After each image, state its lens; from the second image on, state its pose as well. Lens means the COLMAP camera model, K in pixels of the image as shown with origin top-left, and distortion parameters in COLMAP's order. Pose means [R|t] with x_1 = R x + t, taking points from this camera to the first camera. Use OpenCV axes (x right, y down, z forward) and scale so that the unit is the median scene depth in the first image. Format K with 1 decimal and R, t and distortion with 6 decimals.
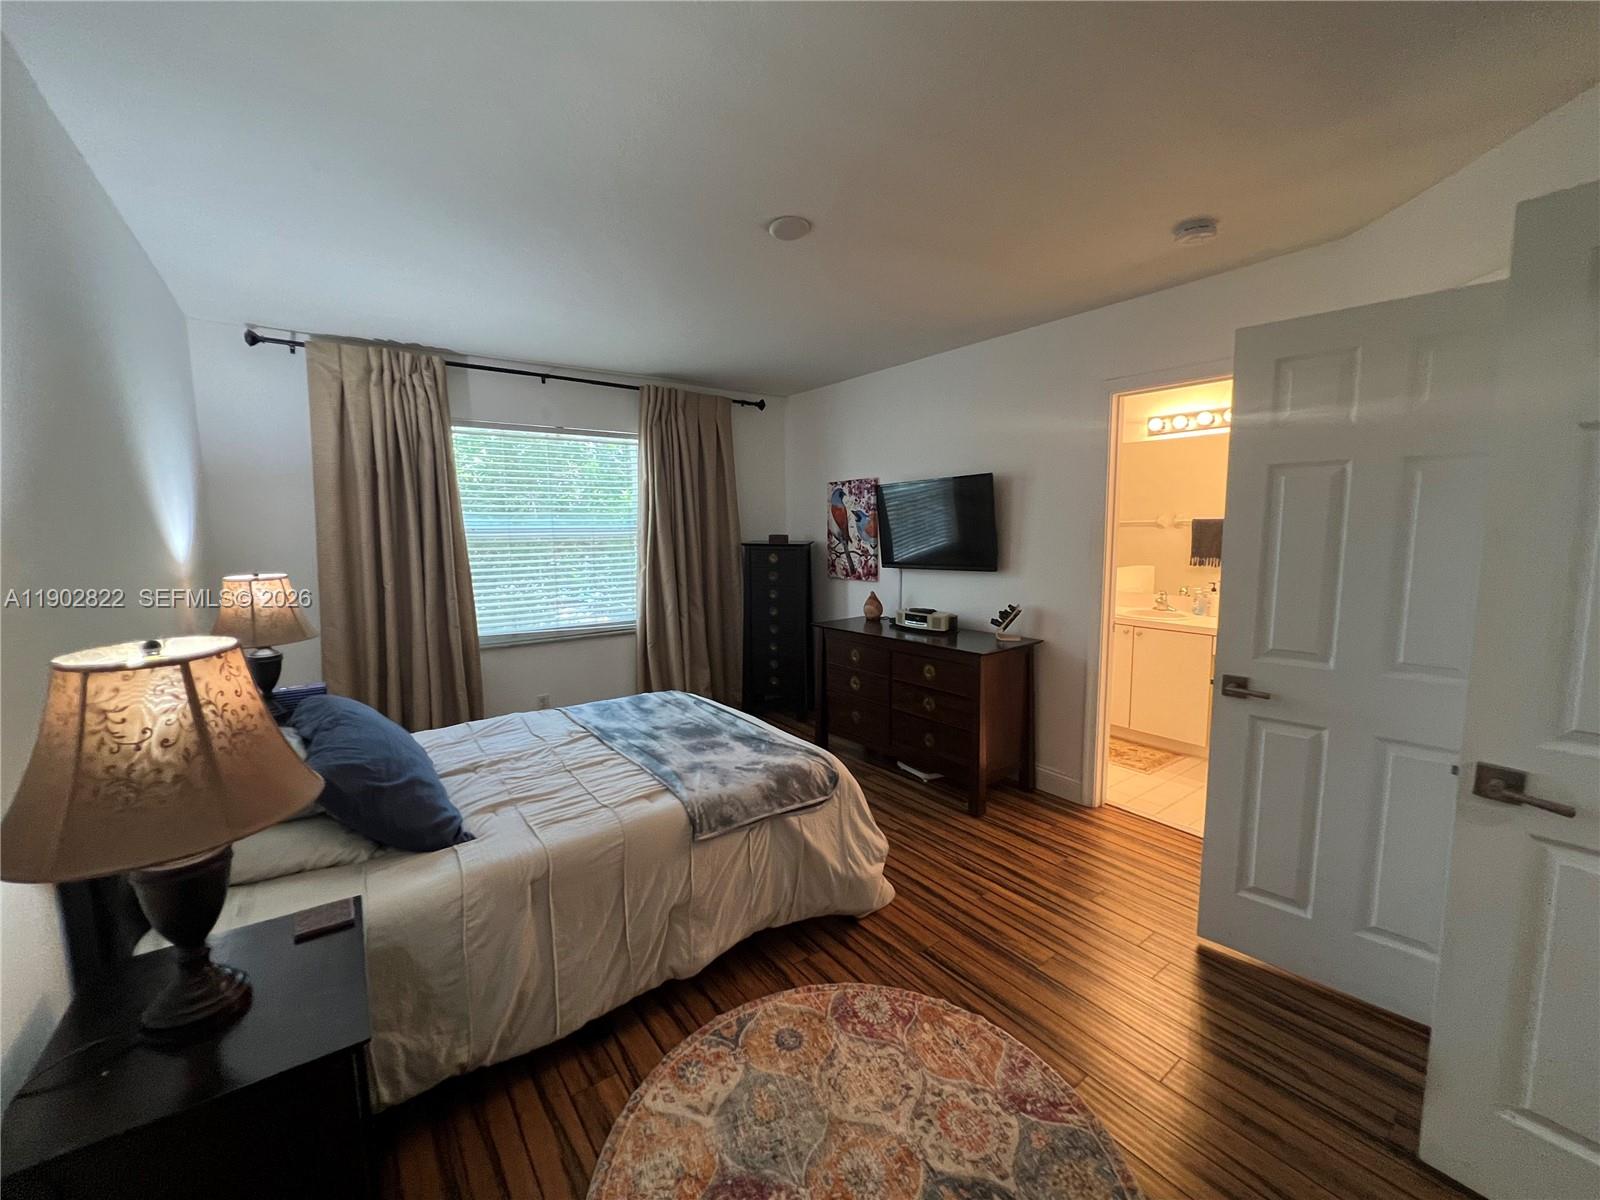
lens RADIAL K [[642.5, 0, 799.1], [0, 642.5, 597.2], [0, 0, 1]] dist [-0.009052, 0.002841]
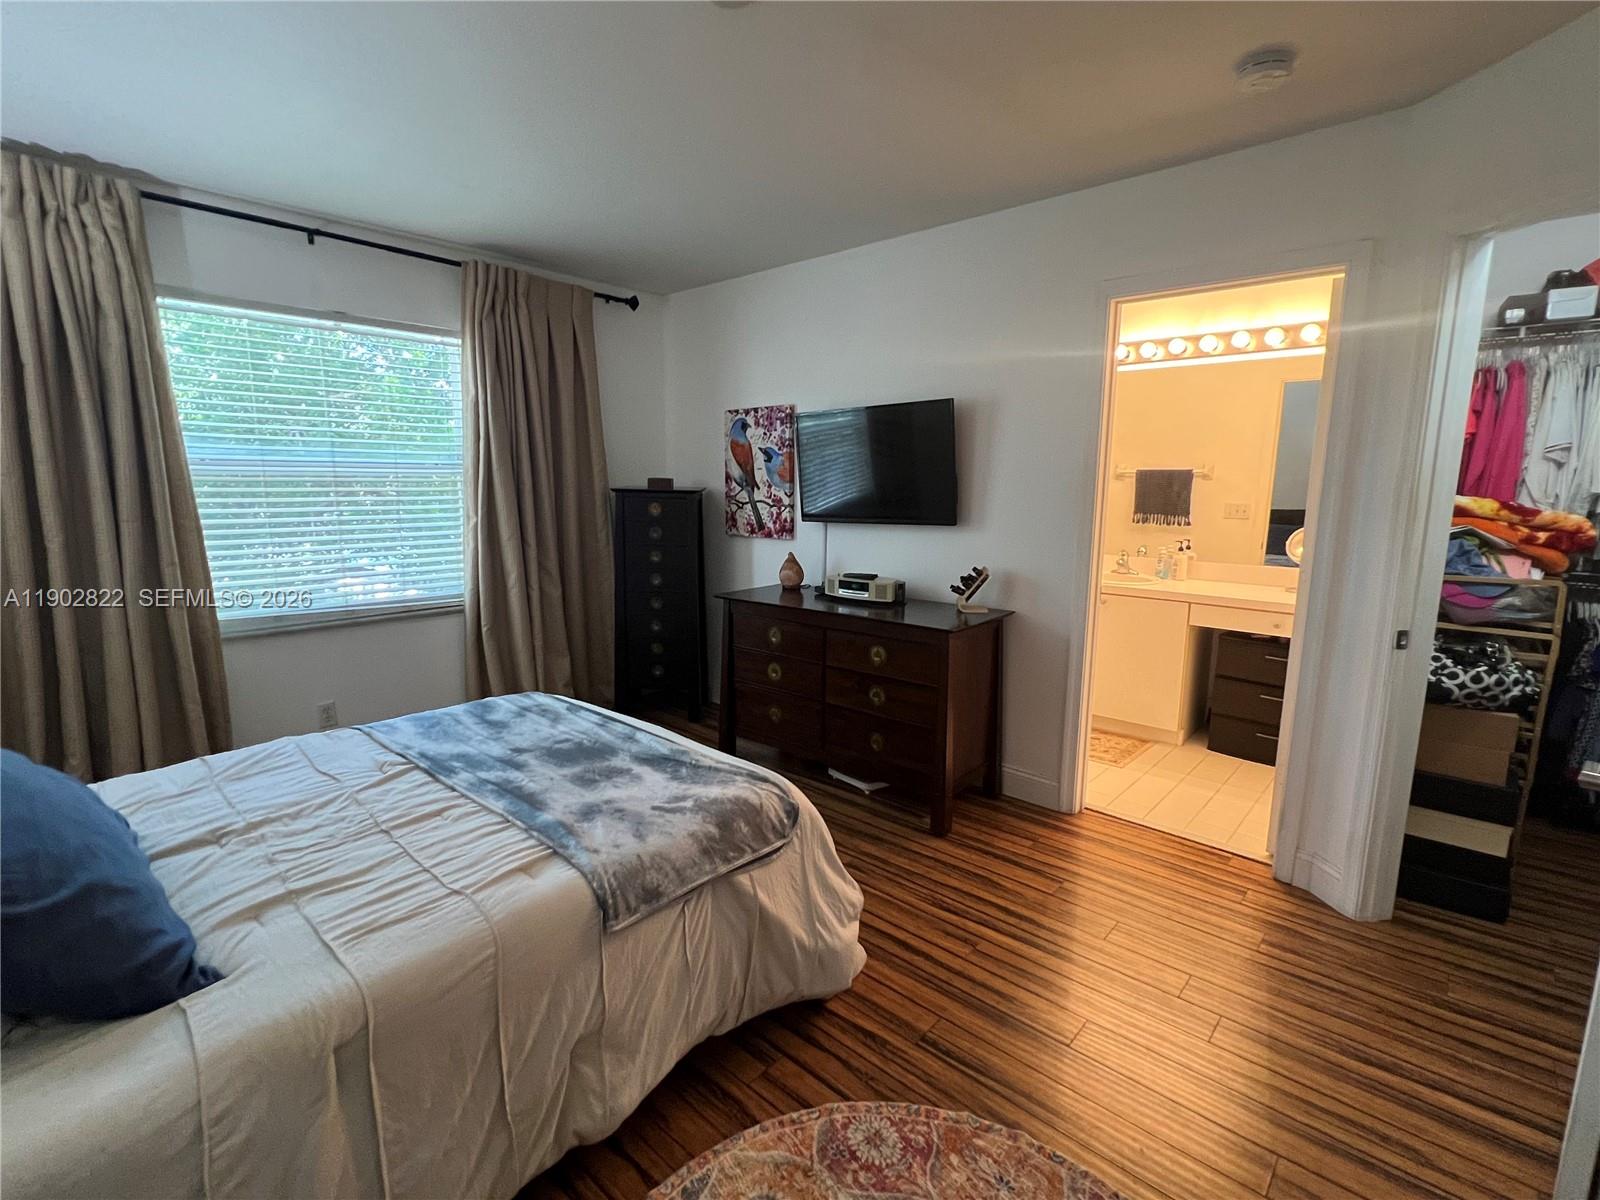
lens RADIAL K [[748.7, 0, 798.7], [0, 748.7, 600.1], [0, 0, 1]] dist [-0.008326, 0.001885]
pose [[0.980569, -0.015052, 0.195596, -0.094459], [0.005605, 0.998795, 0.048766, 0.008191], [-0.196094, -0.046722, 0.979471, 0.197663]]
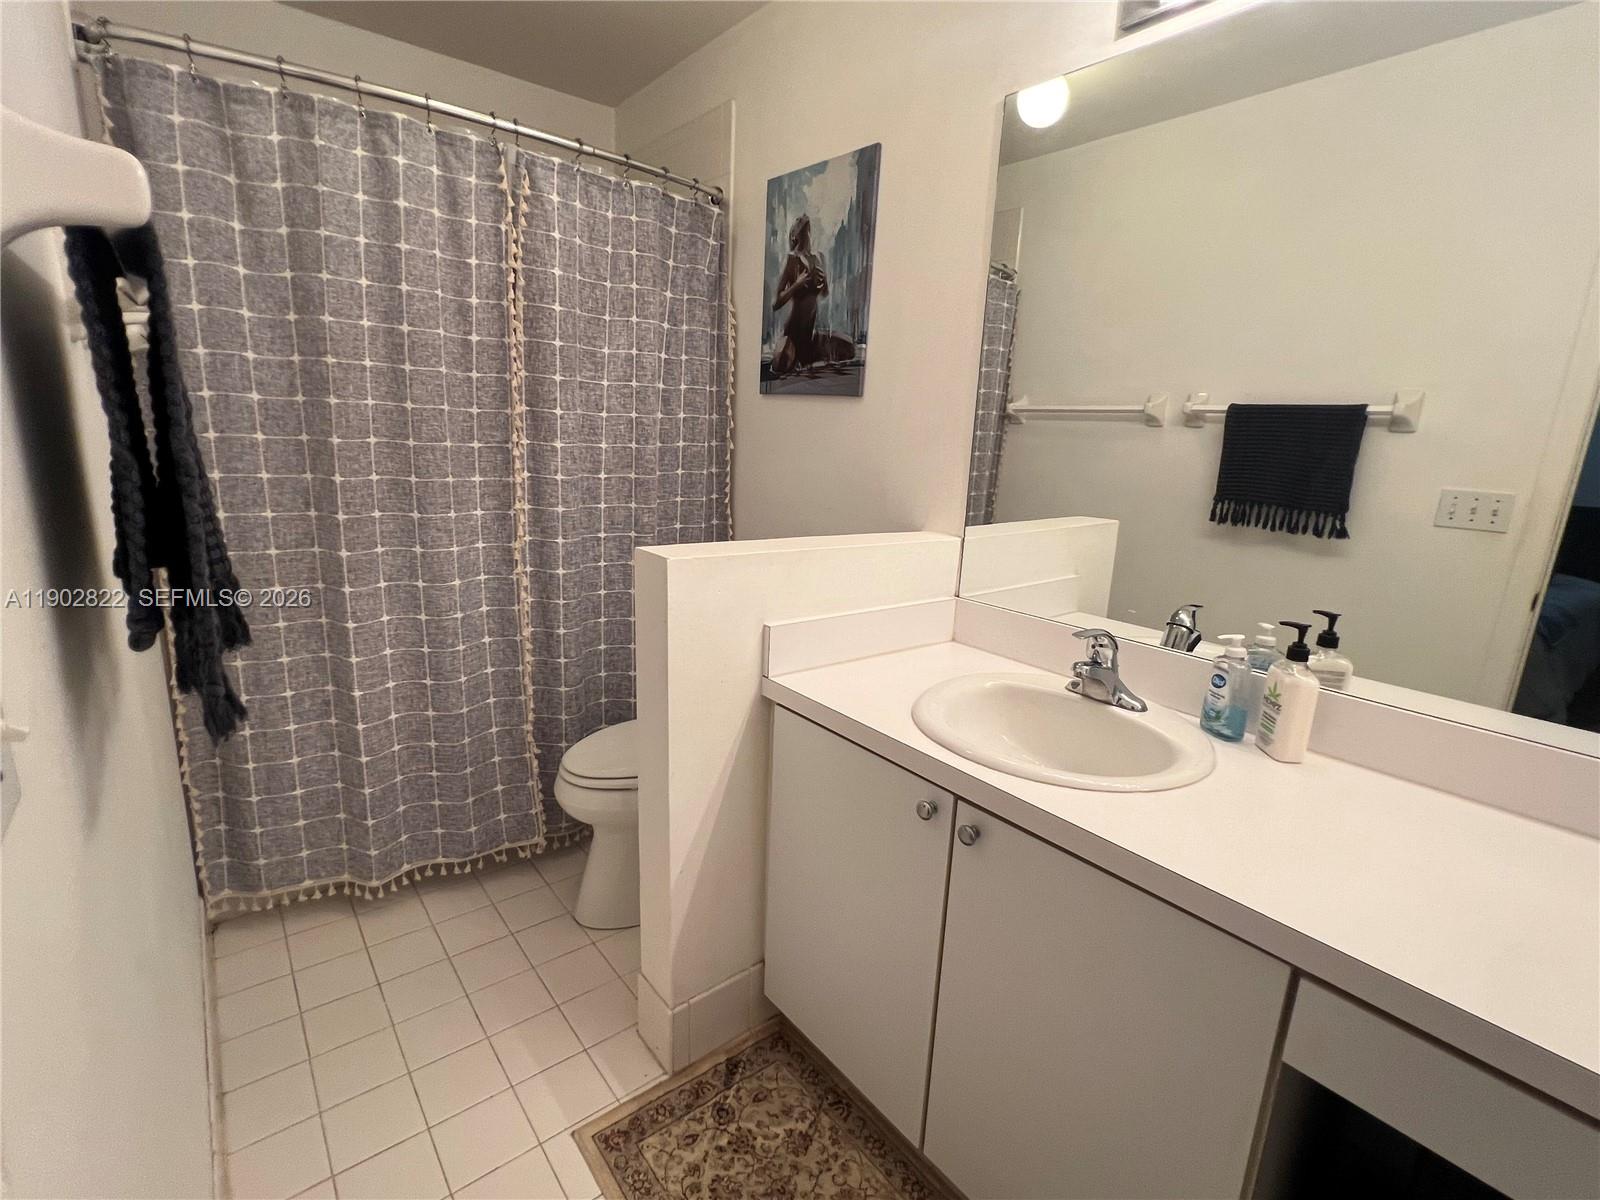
lens RADIAL K [[748.7, 0, 798.7], [0, 748.7, 600.1], [0, 0, 1]] dist [-0.008326, 0.001885]
pose [[0.997391, 0.045726, 0.055865, 0.765356], [-0.051877, 0.992109, 0.114141, -0.094556], [-0.050205, -0.116742, 0.991893, 1.268262]]
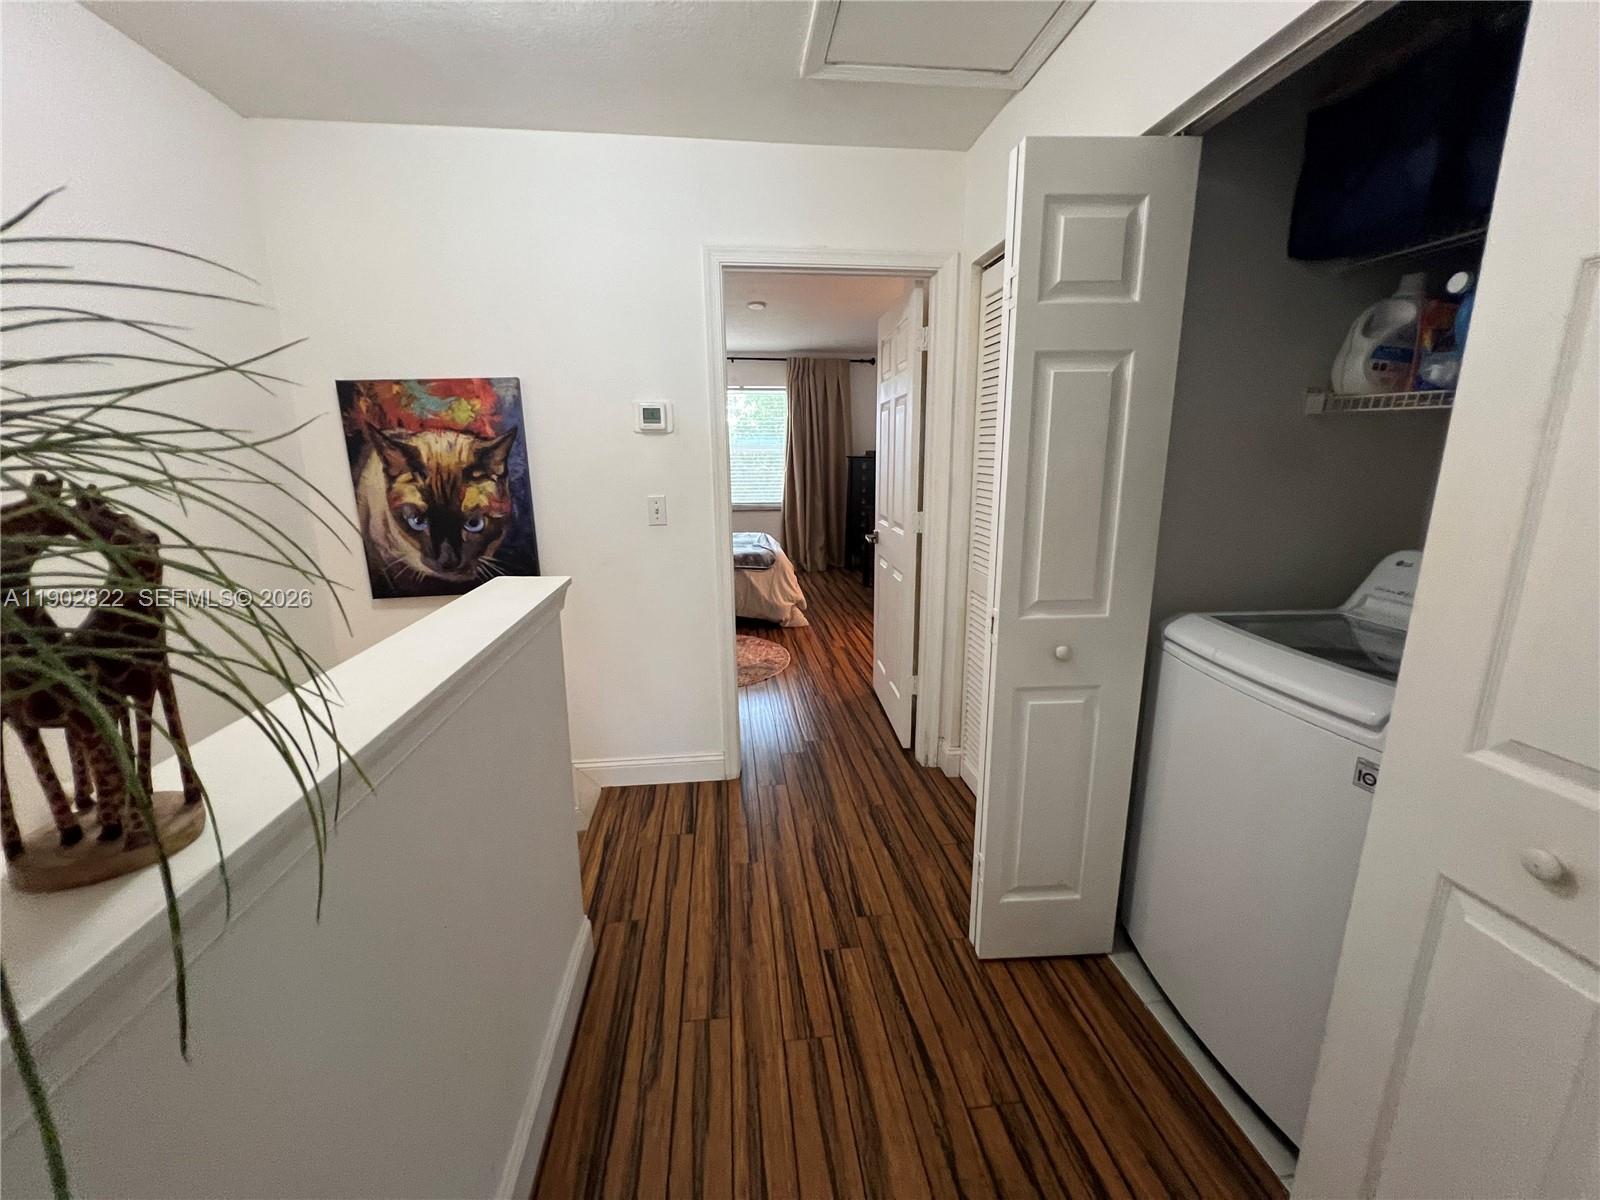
lens RADIAL K [[640.5, 0, 799.7], [0, 640.5, 597.5], [0, 0, 1]] dist [-0.004015, 0.000525]
pose [[0.869171, 0.114721, -0.481020, 1.171099], [-0.056670, 0.989418, 0.133571, 0.105858], [0.491253, -0.088837, 0.866475, -0.843456]]
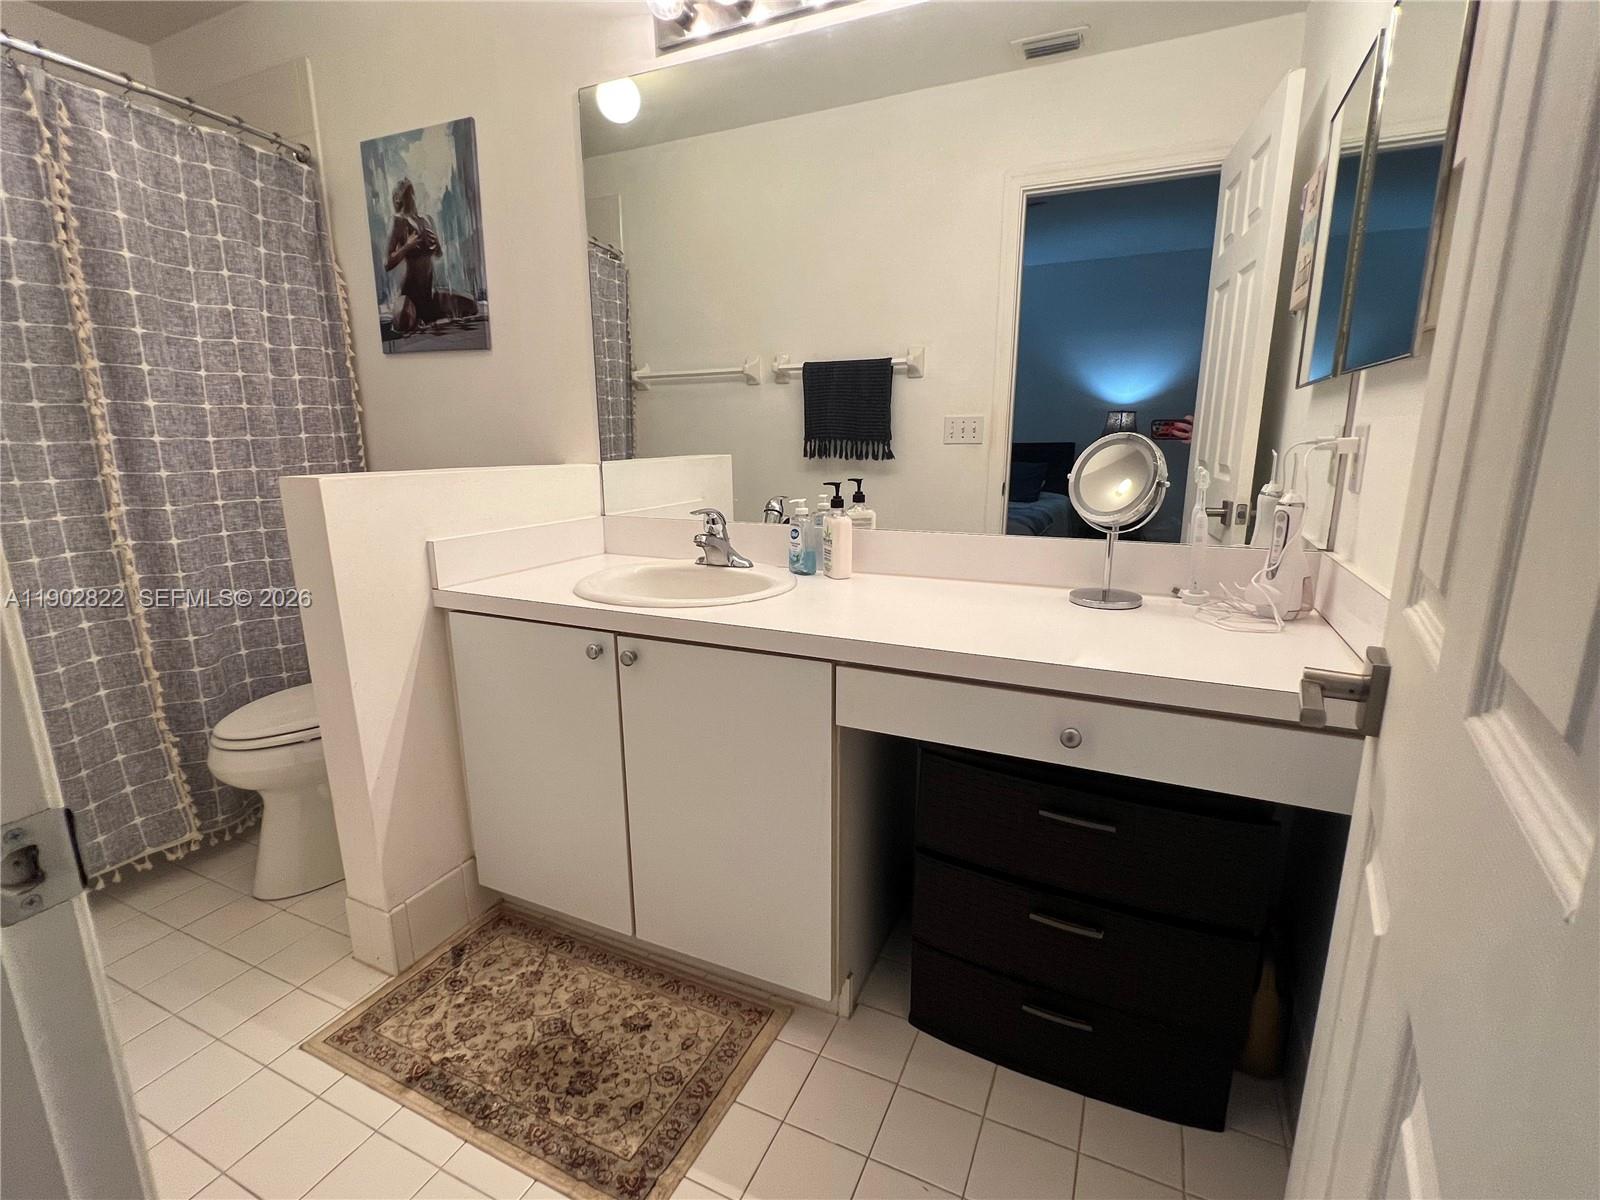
lens RADIAL K [[748.7, 0, 798.7], [0, 748.7, 600.1], [0, 0, 1]] dist [-0.008326, 0.001885]
pose [[0.878217, -0.095328, 0.468666, 0.745868], [0.047407, 0.992460, 0.113034, -0.010190], [-0.475908, -0.077050, 0.876114, 1.117150]]
